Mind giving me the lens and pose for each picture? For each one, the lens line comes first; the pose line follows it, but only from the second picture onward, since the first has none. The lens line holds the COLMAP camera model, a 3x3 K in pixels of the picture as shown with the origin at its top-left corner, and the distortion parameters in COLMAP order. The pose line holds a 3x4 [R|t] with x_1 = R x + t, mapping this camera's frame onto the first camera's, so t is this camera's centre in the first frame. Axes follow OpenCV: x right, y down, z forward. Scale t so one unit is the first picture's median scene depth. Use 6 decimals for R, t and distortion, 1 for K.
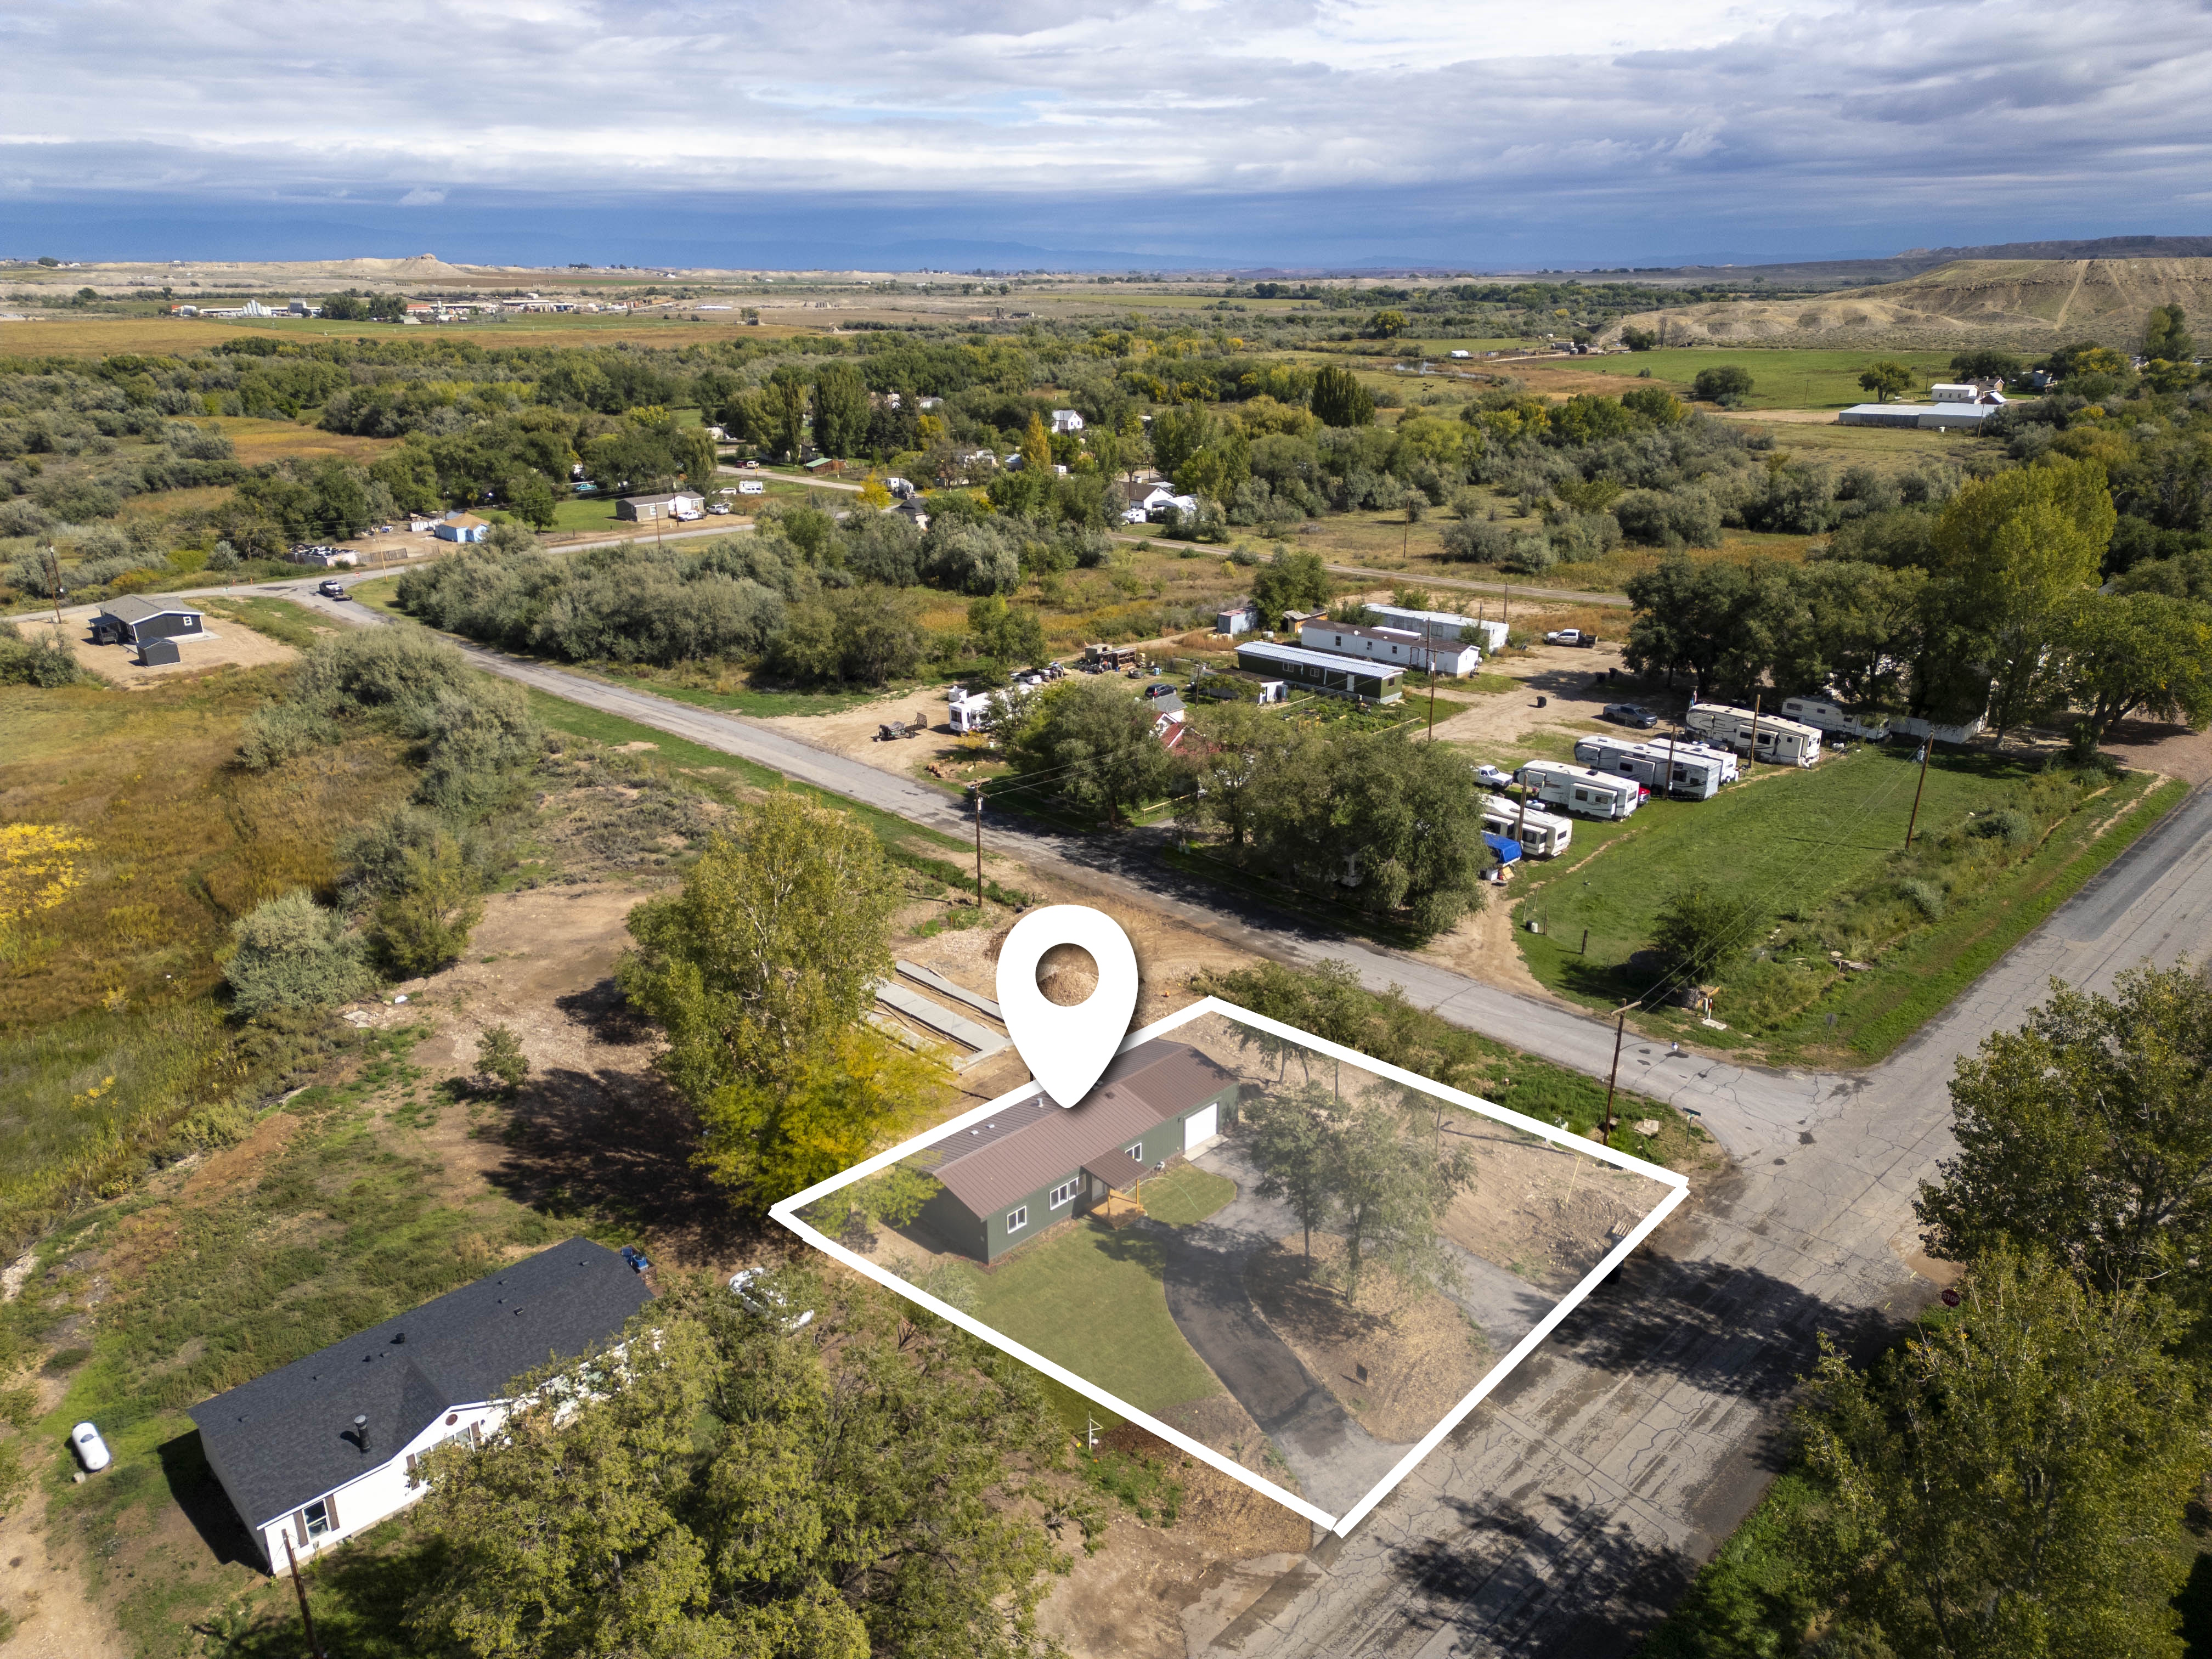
lens RADIAL K [[1528.9, 0, 1109.6], [0, 1528.9, 852.0], [0, 0, 1]] dist [0.074809, -0.064777]
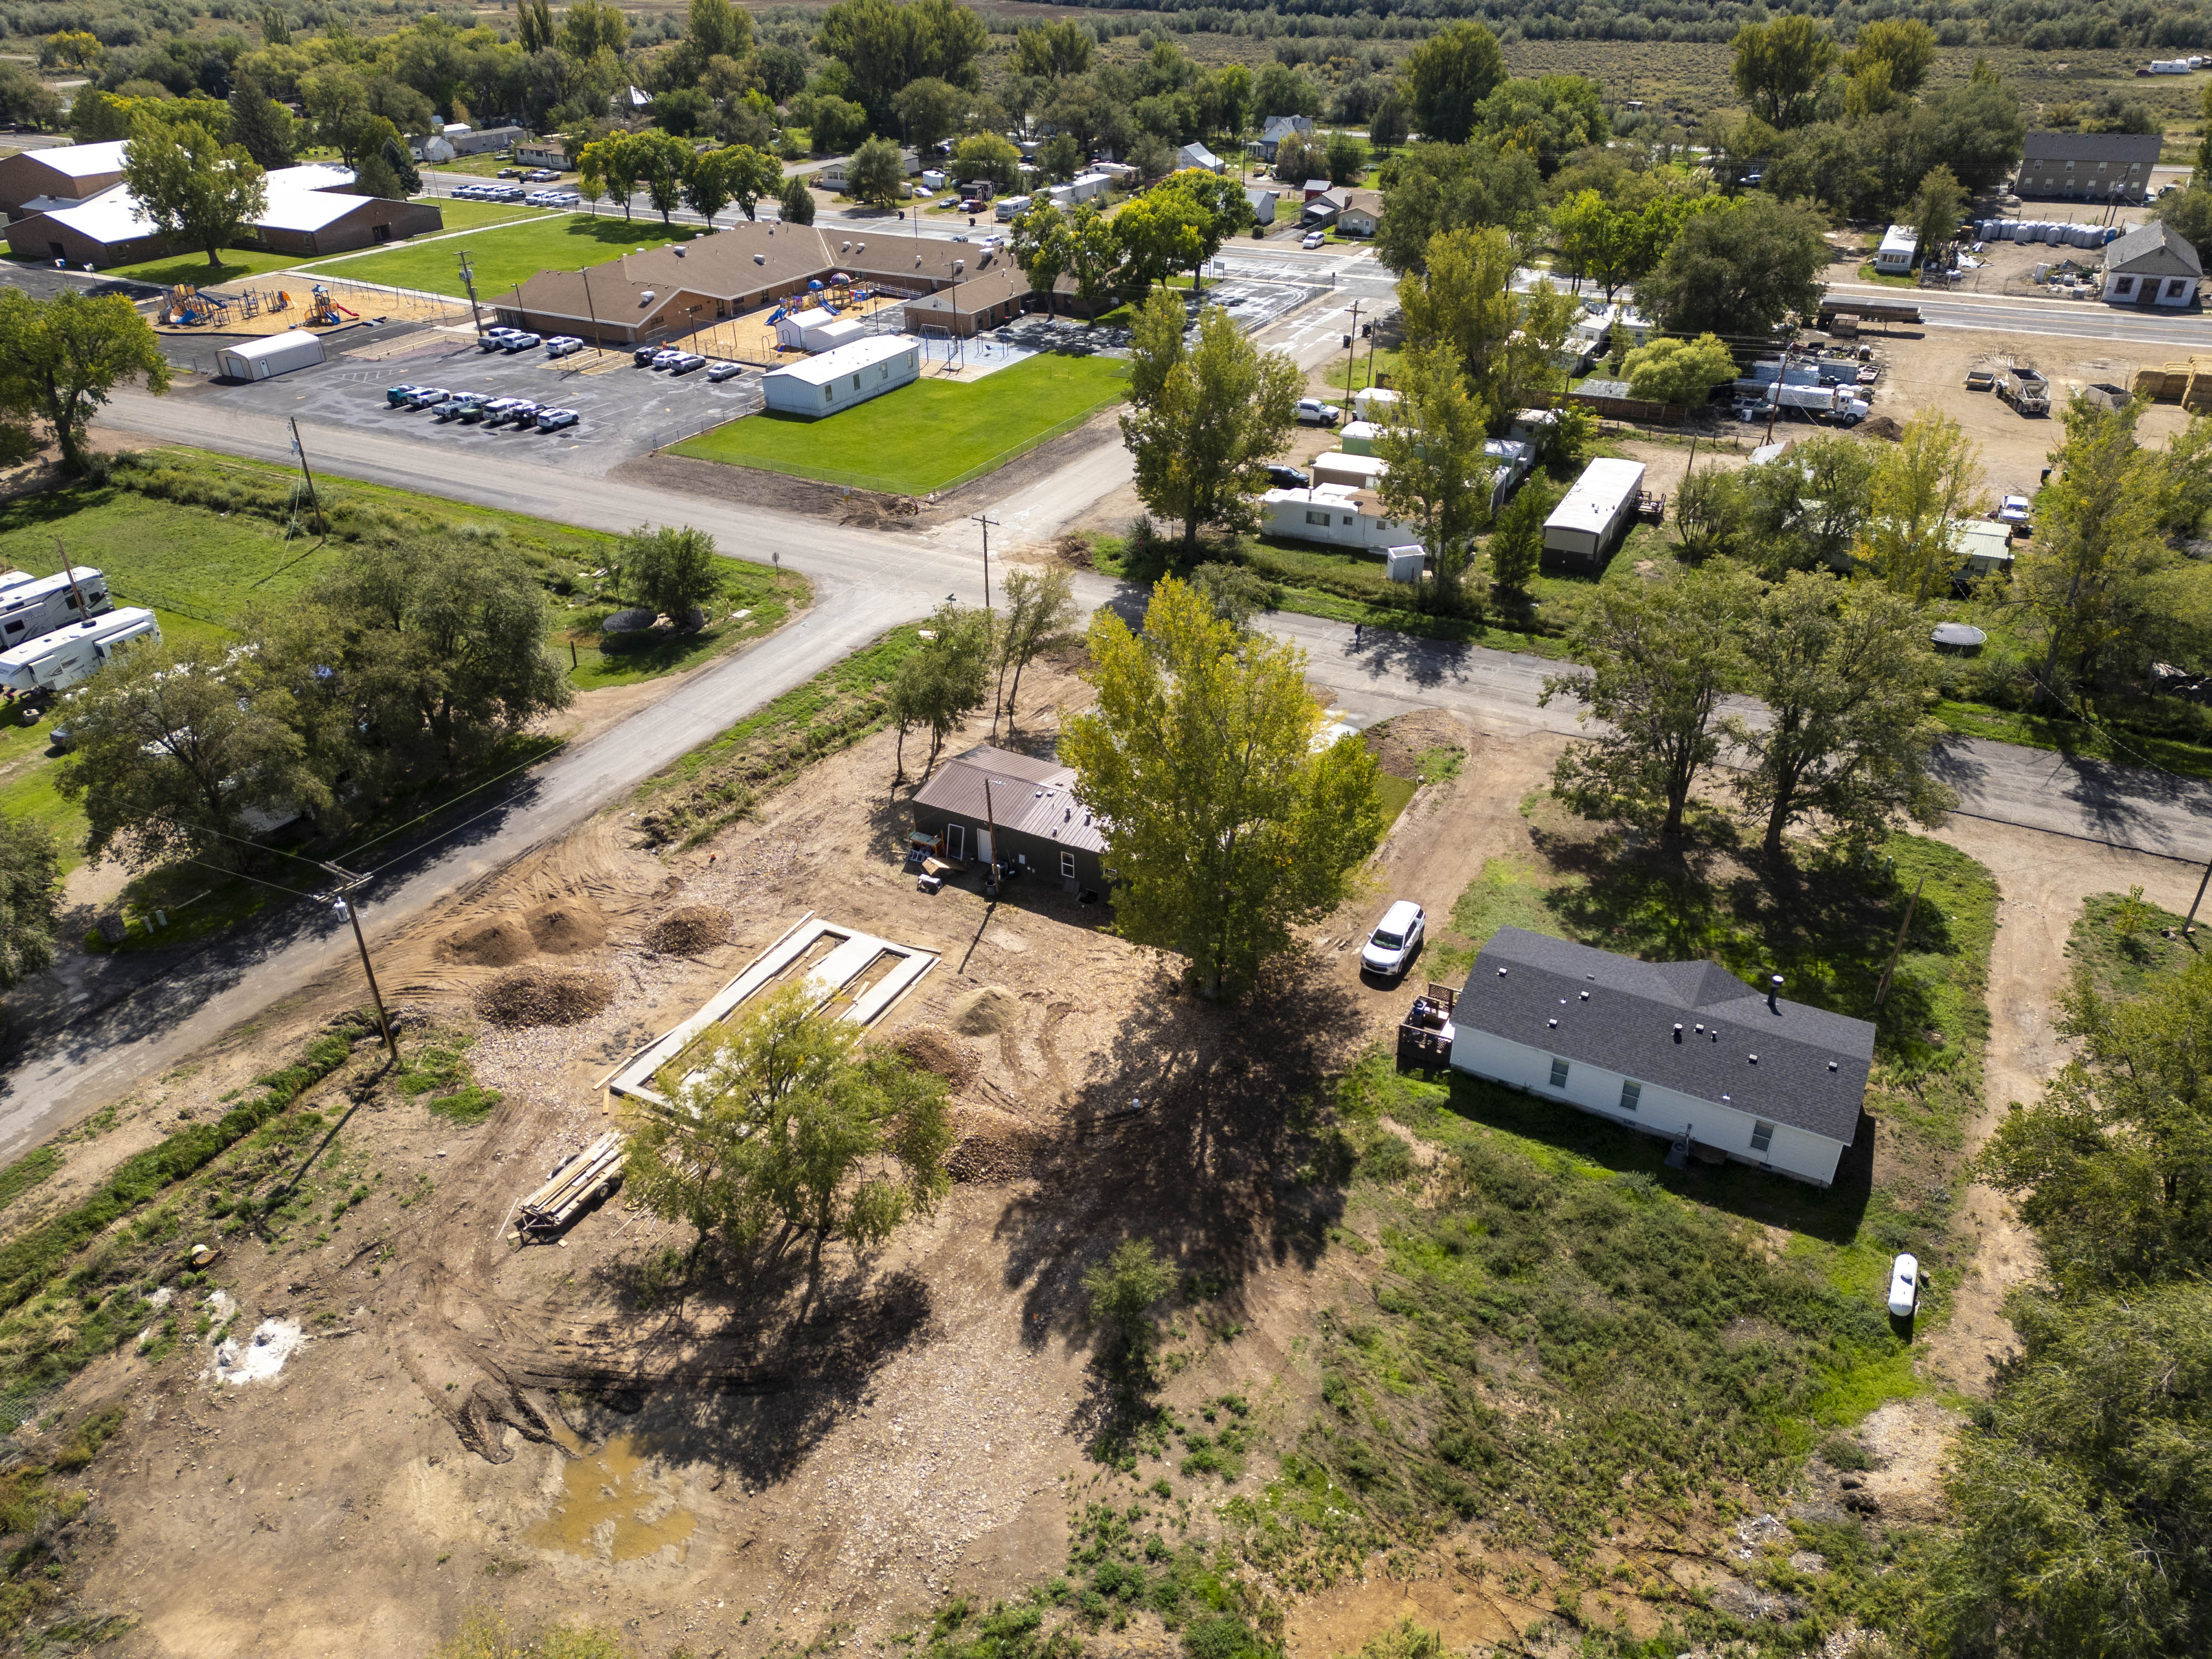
lens RADIAL K [[1539.5, 0, 1111.8], [0, 1539.5, 832.6], [0, 0, 1]] dist [0.072765, -0.060836]
pose [[-0.292162, -0.484304, 0.824676, -0.486347], [0.347933, 0.749385, 0.563352, -0.214840], [-0.890833, 0.451522, -0.050436, 0.567630]]
